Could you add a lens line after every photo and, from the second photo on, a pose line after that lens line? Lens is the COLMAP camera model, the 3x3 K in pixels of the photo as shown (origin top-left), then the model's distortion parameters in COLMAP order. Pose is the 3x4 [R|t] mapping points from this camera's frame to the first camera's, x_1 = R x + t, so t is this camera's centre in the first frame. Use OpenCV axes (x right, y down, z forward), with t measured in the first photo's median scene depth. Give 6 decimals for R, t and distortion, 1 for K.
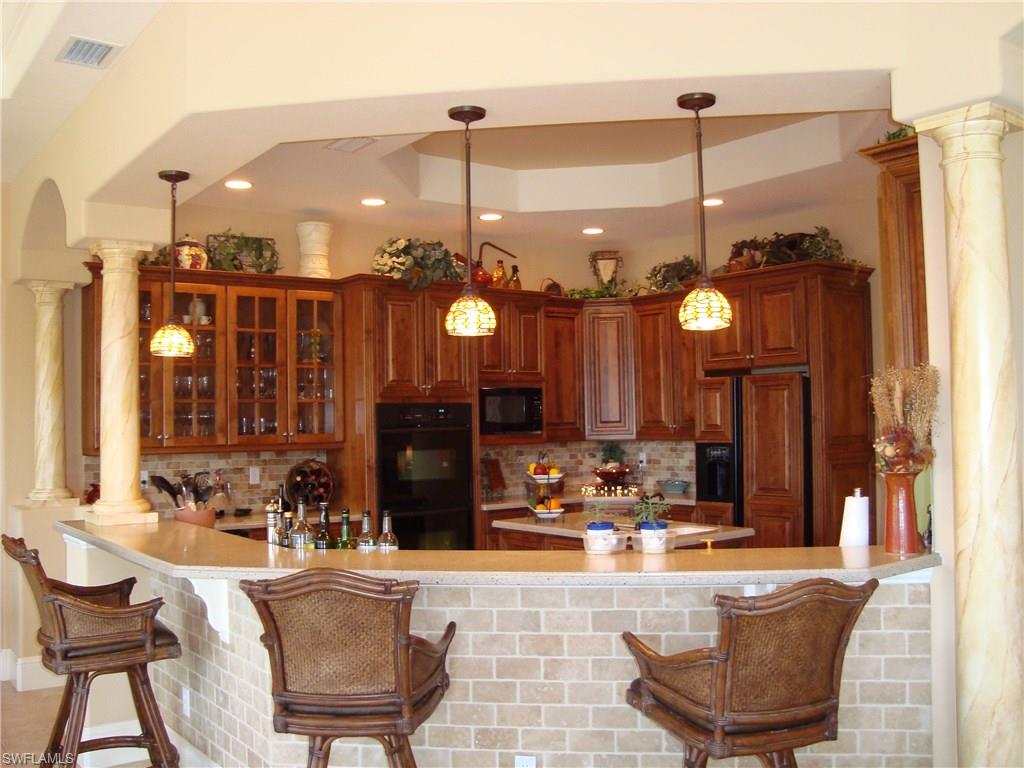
lens RADIAL K [[978.2, 0, 512.0], [0, 978.2, 384.0], [0, 0, 1]] dist [-0.224495, 0.225128]
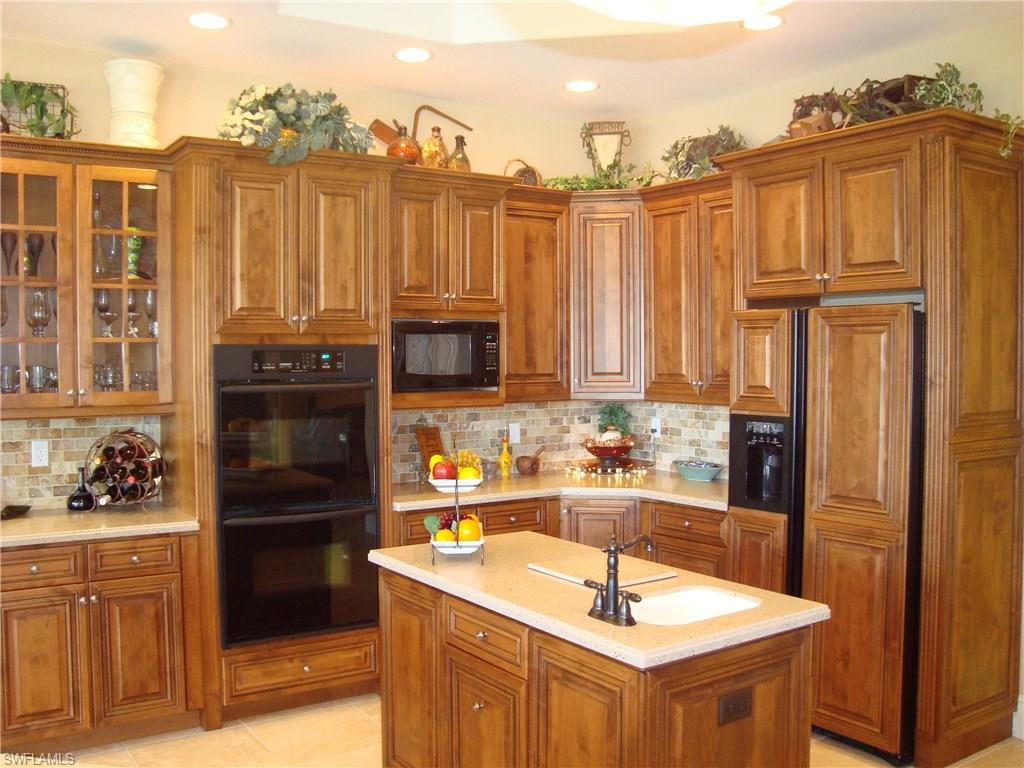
lens RADIAL K [[978.2, 0, 512.0], [0, 978.2, 384.0], [0, 0, 1]] dist [-0.224495, 0.225128]
pose [[0.998636, 0.016202, -0.049631, 0.078123], [-0.012716, 0.997483, 0.069760, -0.000343], [0.050636, -0.069034, 0.996328, 0.365033]]
